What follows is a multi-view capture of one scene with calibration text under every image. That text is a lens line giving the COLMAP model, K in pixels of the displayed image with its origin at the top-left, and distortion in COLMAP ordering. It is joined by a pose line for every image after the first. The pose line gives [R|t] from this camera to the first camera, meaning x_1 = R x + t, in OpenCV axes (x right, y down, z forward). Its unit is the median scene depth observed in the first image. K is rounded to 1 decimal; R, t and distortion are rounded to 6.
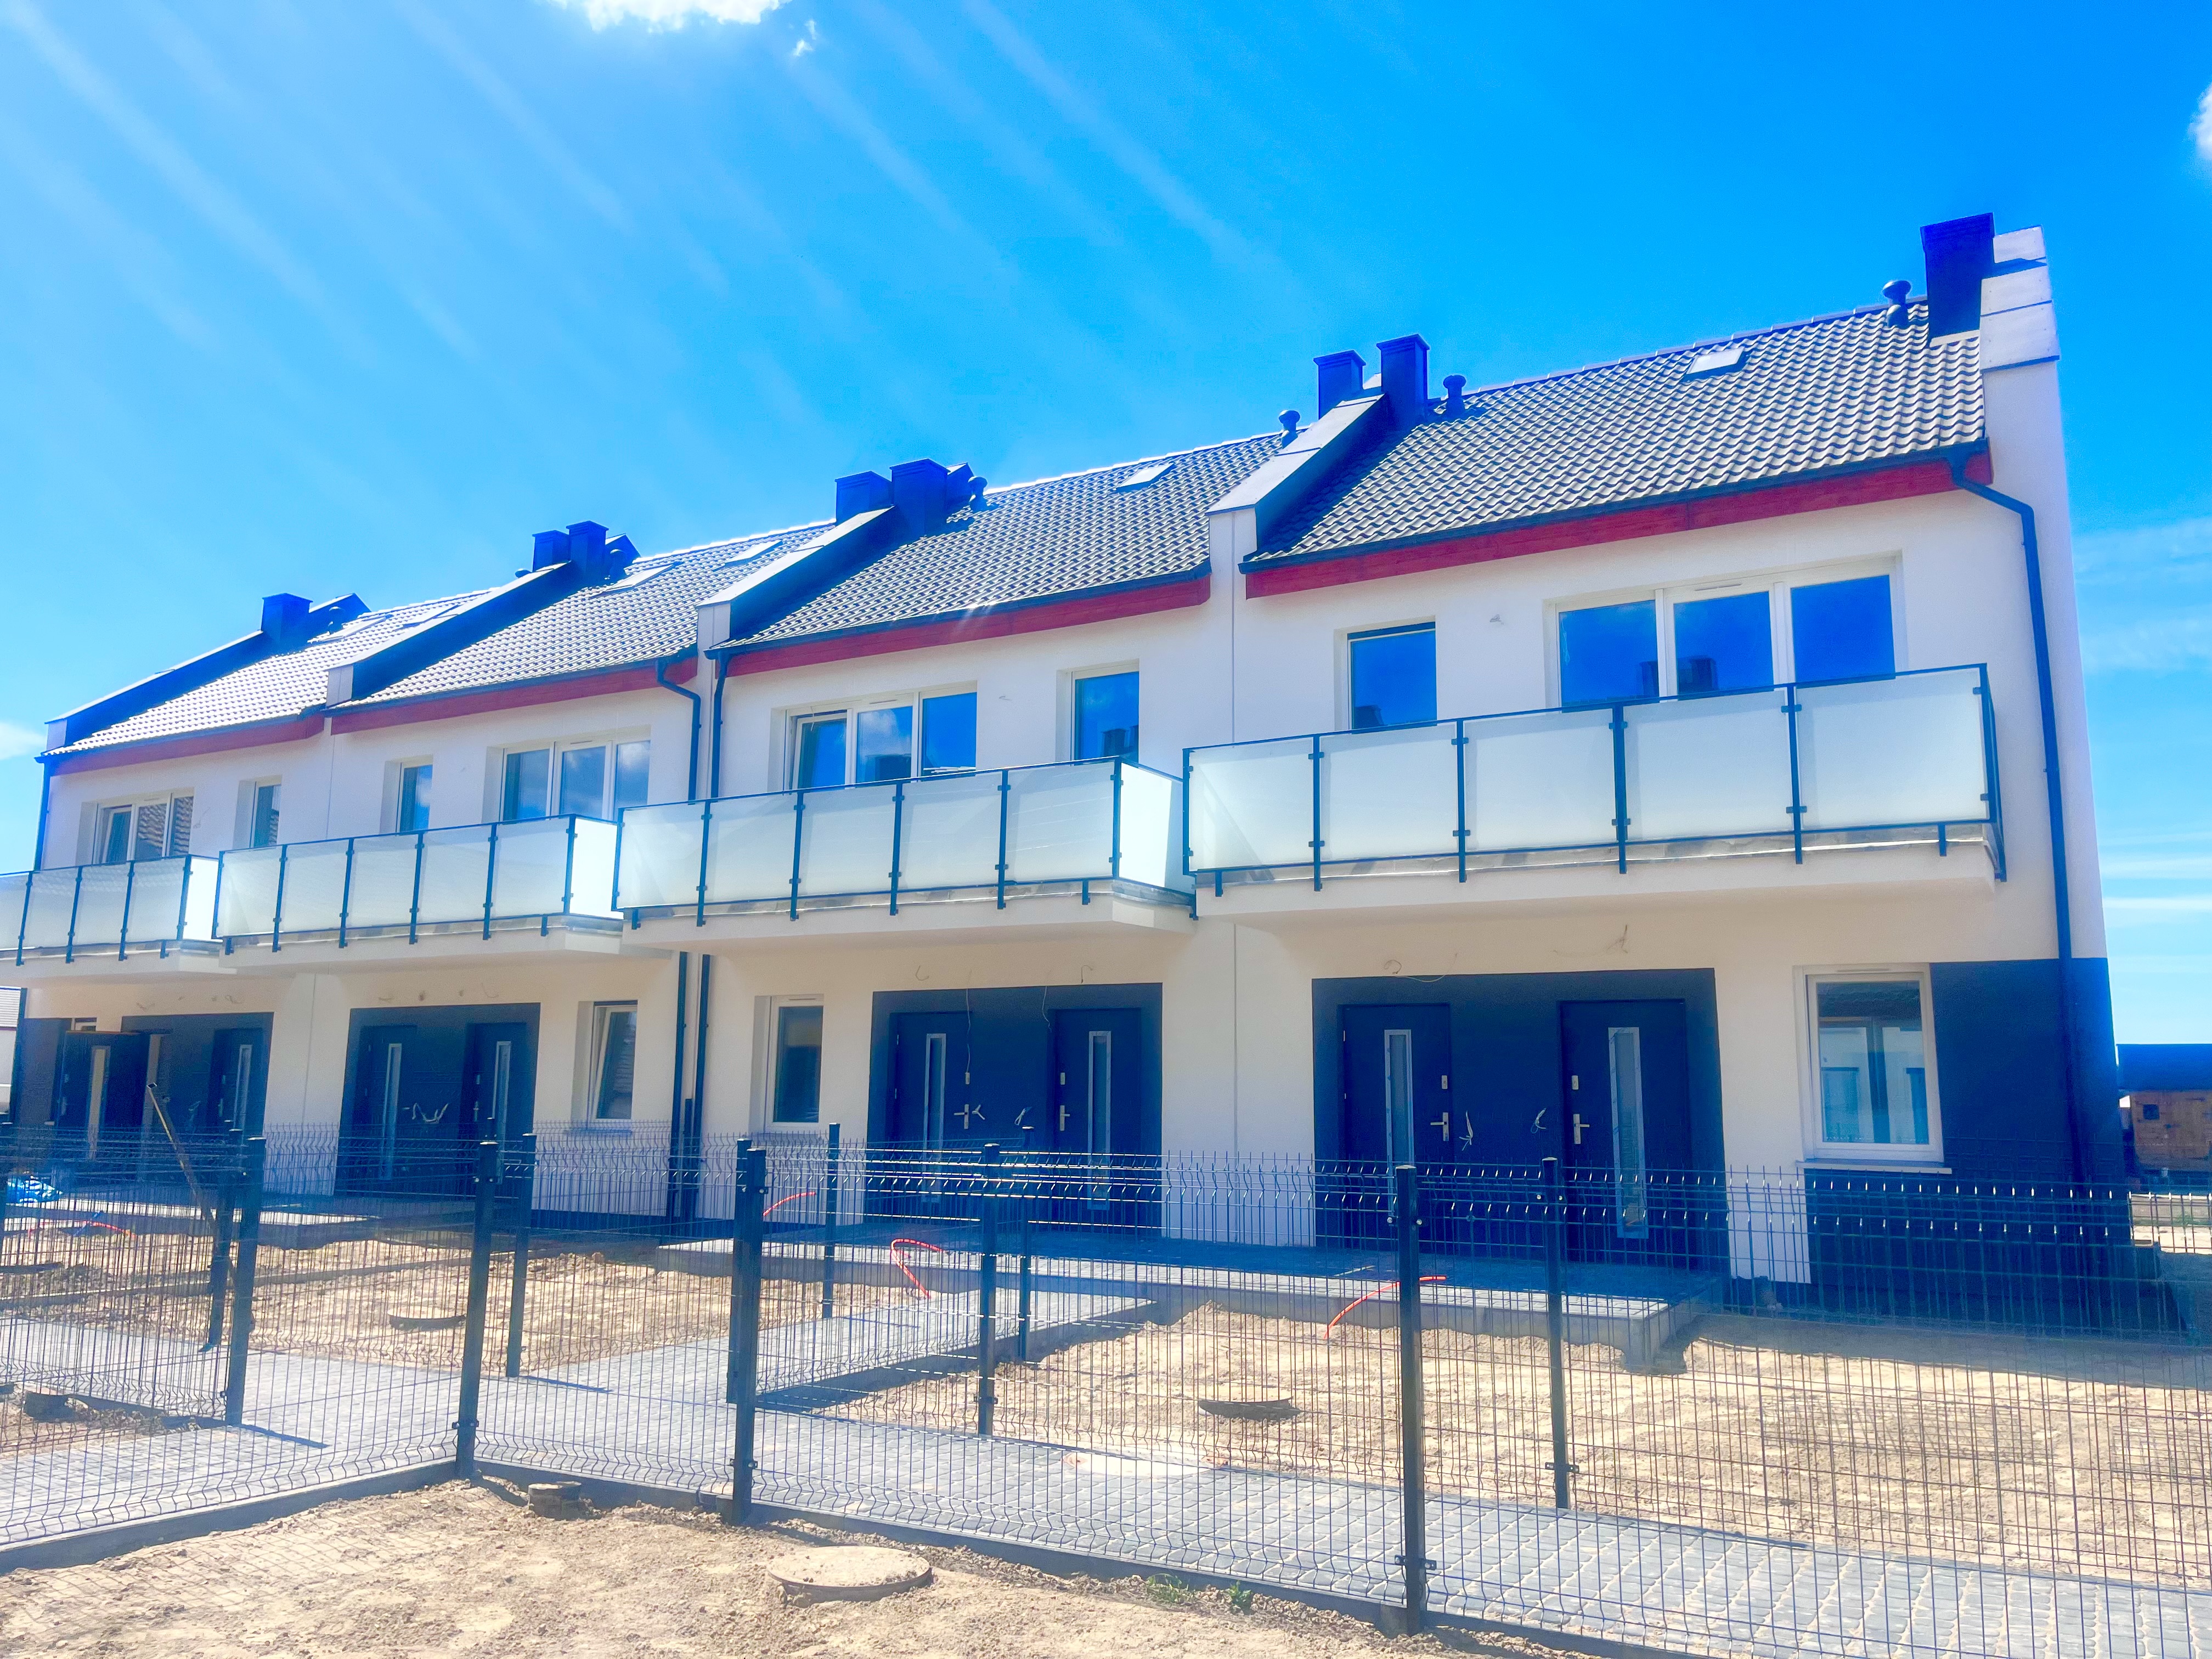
lens RADIAL K [[1675.5, 0, 1134.0], [0, 1675.5, 826.0], [0, 0, 1]] dist [0.064757, -0.079649]
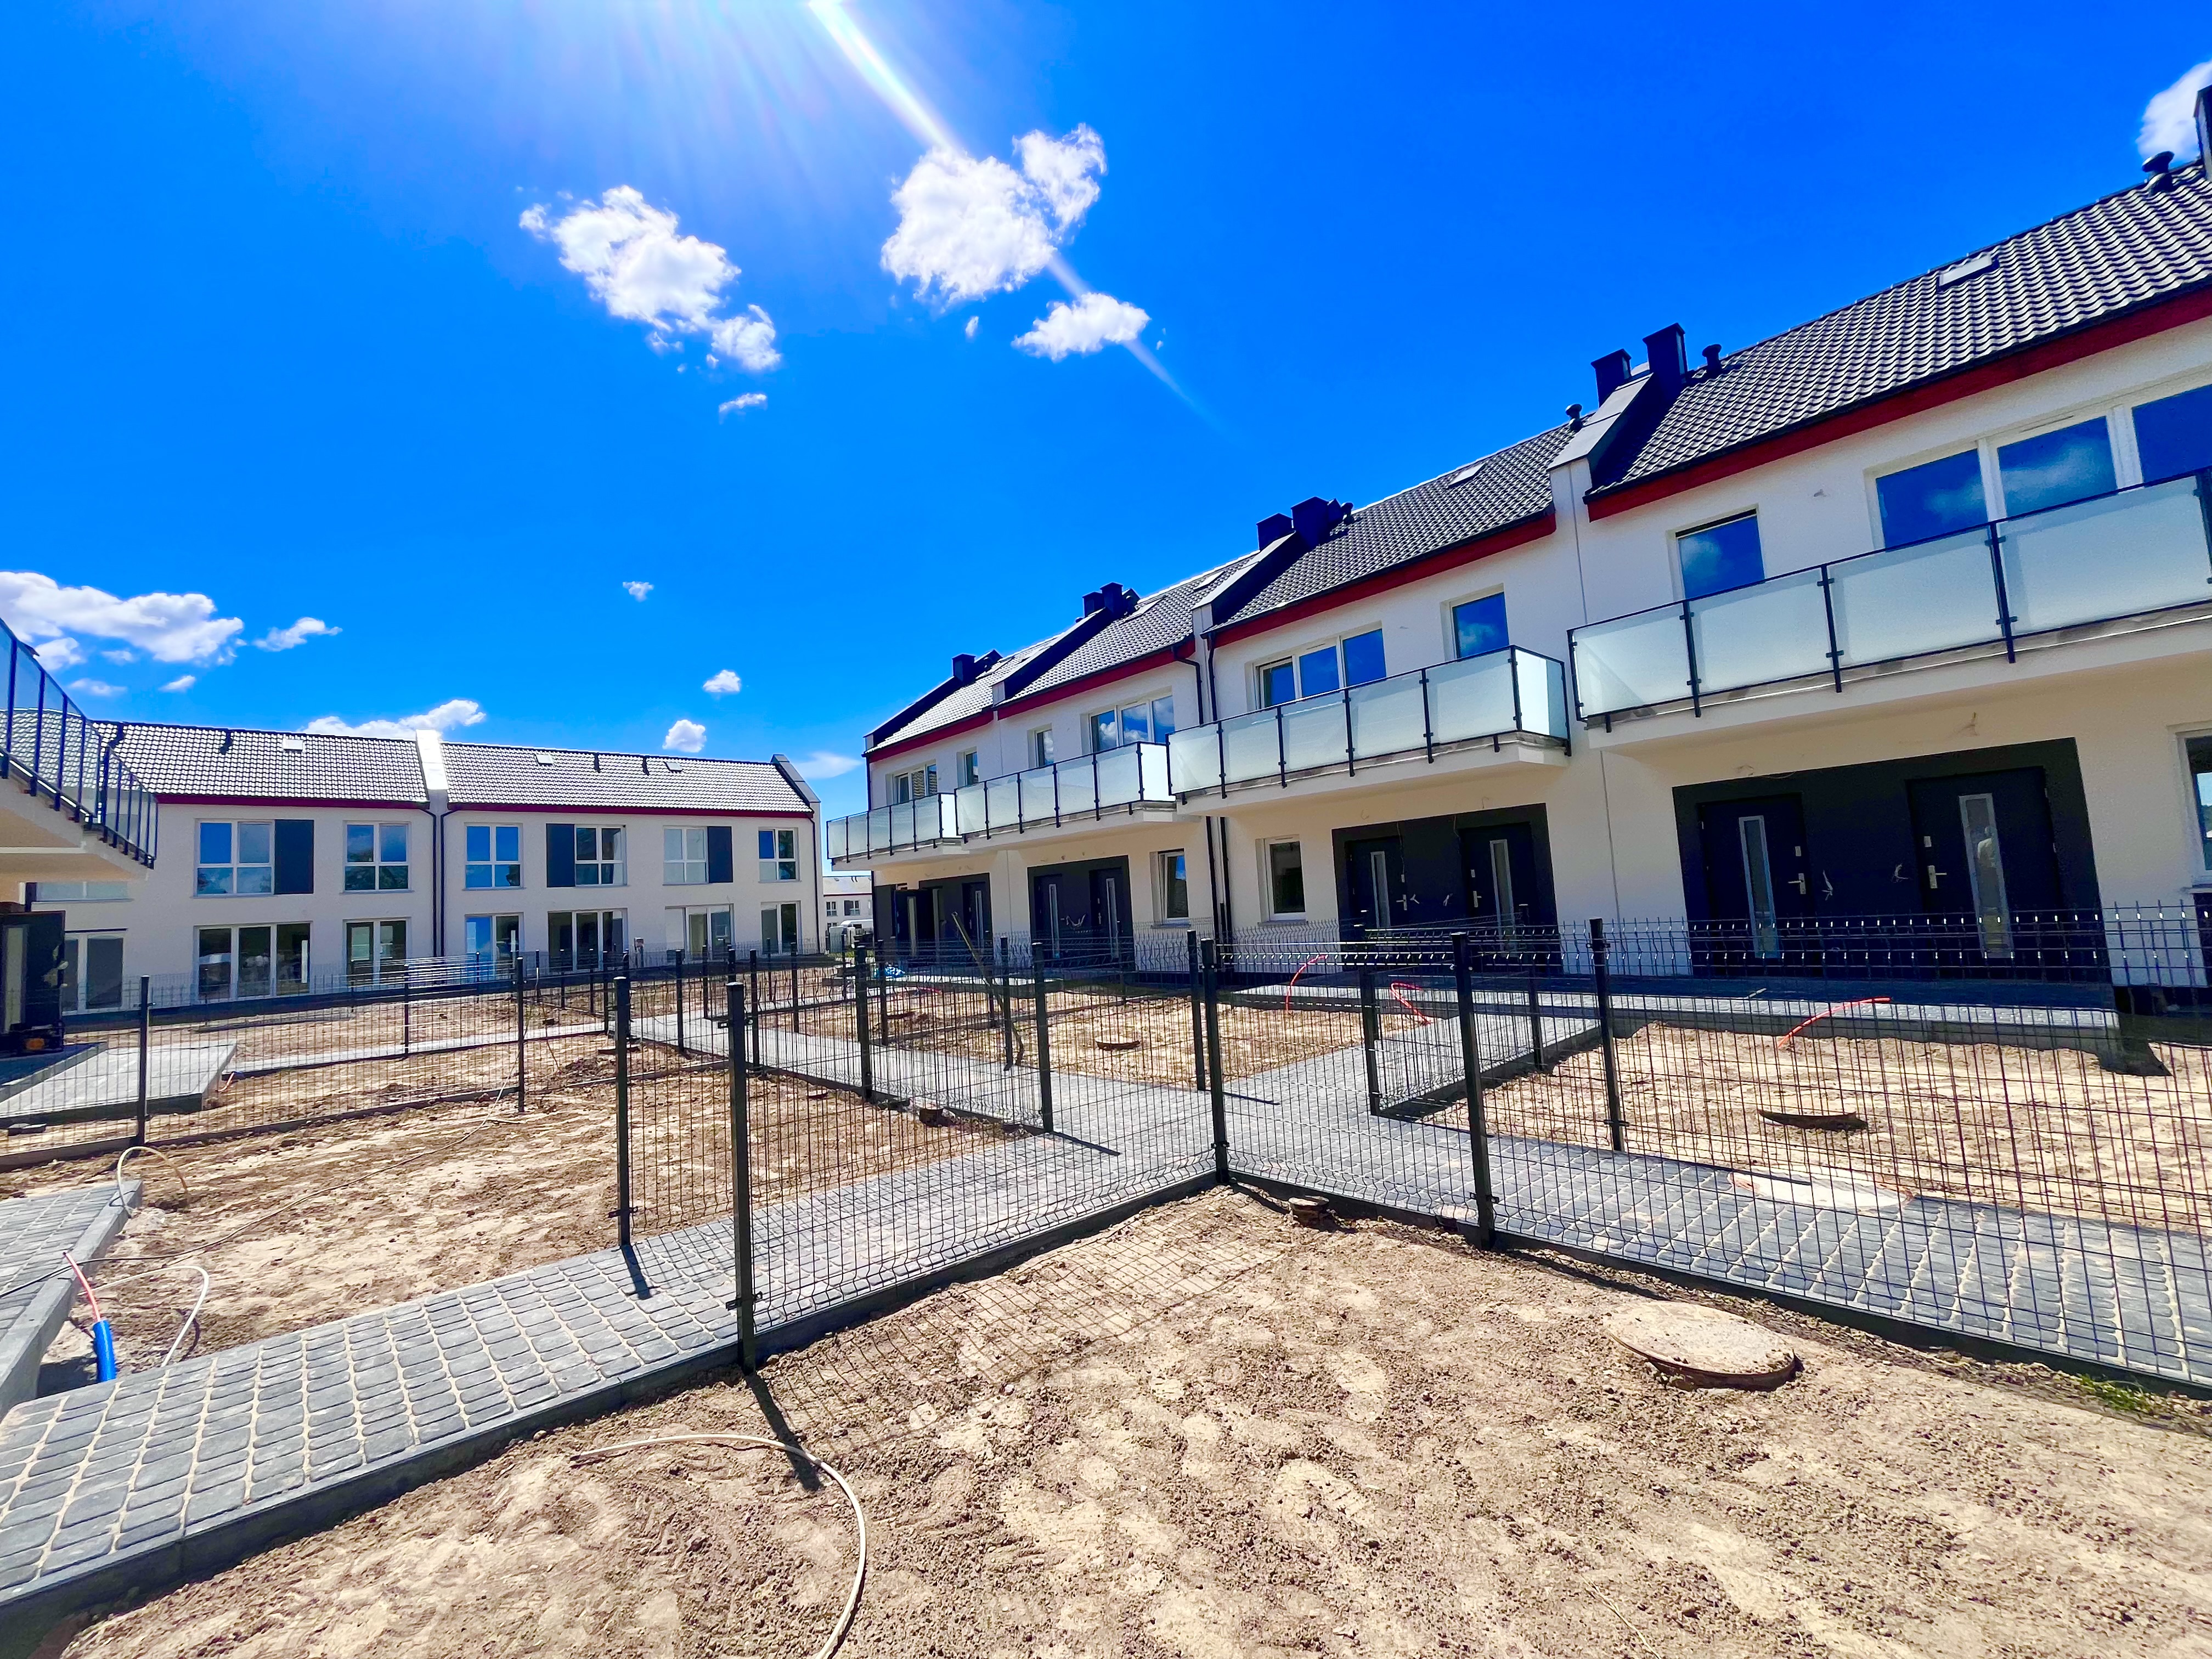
lens RADIAL K [[896.3, 0, 1107.4], [0, 896.3, 836.6], [0, 0, 1]] dist [-0.002332, 0.000004]
pose [[0.946831, -0.091786, -0.308360, -0.107224], [0.119028, 0.990371, 0.070689, 0.022764], [0.298903, -0.103634, 0.948640, 0.147192]]
